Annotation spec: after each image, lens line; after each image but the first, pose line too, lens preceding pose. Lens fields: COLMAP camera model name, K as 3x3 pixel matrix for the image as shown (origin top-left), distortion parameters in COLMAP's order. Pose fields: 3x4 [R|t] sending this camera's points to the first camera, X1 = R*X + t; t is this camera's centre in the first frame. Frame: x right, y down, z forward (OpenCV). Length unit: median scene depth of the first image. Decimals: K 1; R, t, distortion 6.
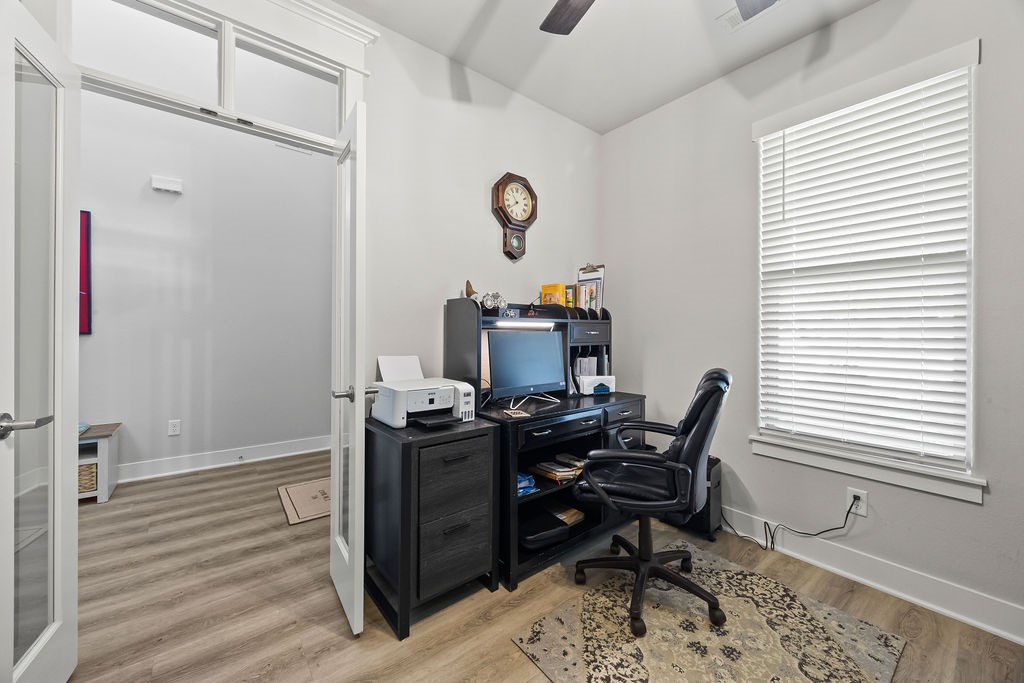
lens RADIAL K [[387.0, 0, 506.3], [0, 387.0, 333.0], [0, 0, 1]] dist [-0.002727, -0.000260]
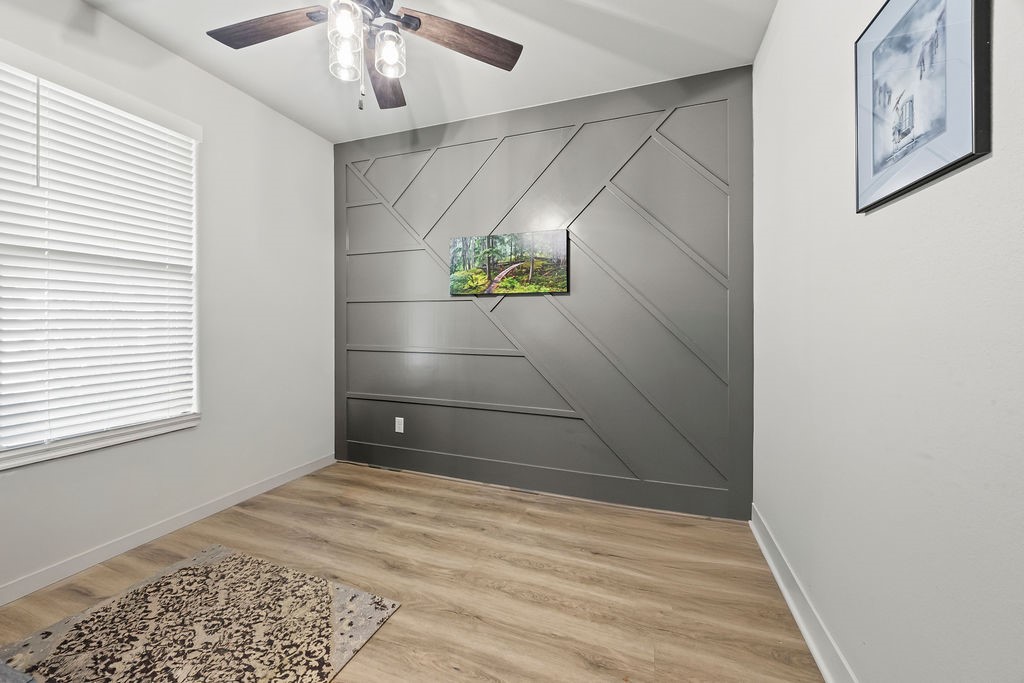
lens RADIAL K [[387.0, 0, 506.3], [0, 387.0, 333.0], [0, 0, 1]] dist [-0.002727, -0.000260]
pose [[-0.555502, -0.030690, 0.830948, -0.534871], [0.000859, 0.999297, 0.037482, -0.013100], [-0.831515, 0.021535, -0.555085, 0.646337]]
